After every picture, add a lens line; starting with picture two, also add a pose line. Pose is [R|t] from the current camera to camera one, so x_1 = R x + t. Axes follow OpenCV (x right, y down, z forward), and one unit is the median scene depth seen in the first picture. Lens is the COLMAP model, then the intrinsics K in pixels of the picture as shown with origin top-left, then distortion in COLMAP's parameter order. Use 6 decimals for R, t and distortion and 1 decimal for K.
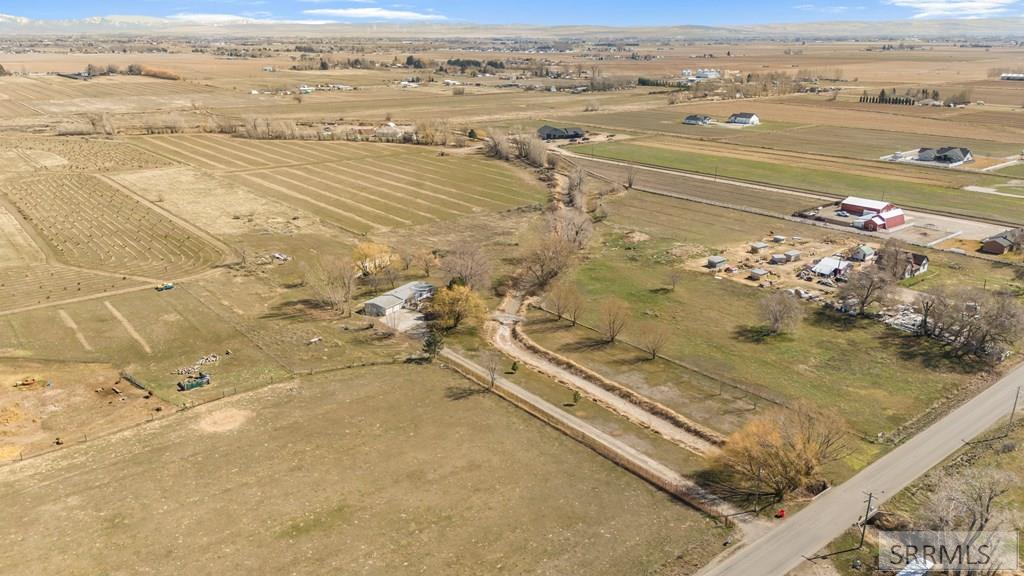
lens RADIAL K [[761.2, 0, 512.3], [0, 761.2, 289.4], [0, 0, 1]] dist [0.047362, -0.011208]
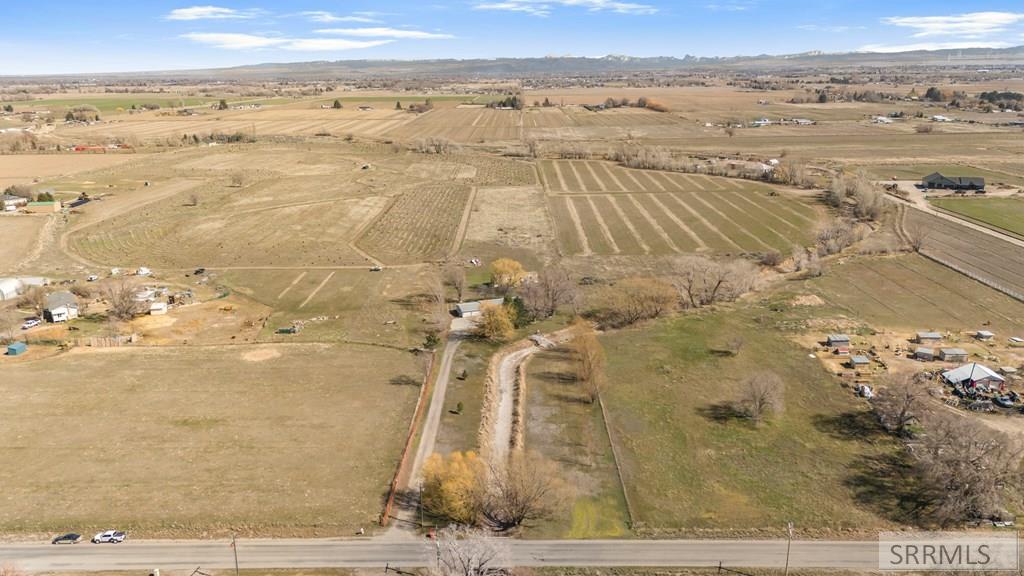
lens RADIAL K [[761.2, 0, 511.8], [0, 761.2, 286.9], [0, 0, 1]] dist [0.047362, -0.011208]
pose [[0.770117, 0.165943, -0.615940, 0.595616], [-0.190279, 0.981373, 0.026488, -0.056910], [0.608863, 0.096802, 0.787347, 0.107571]]
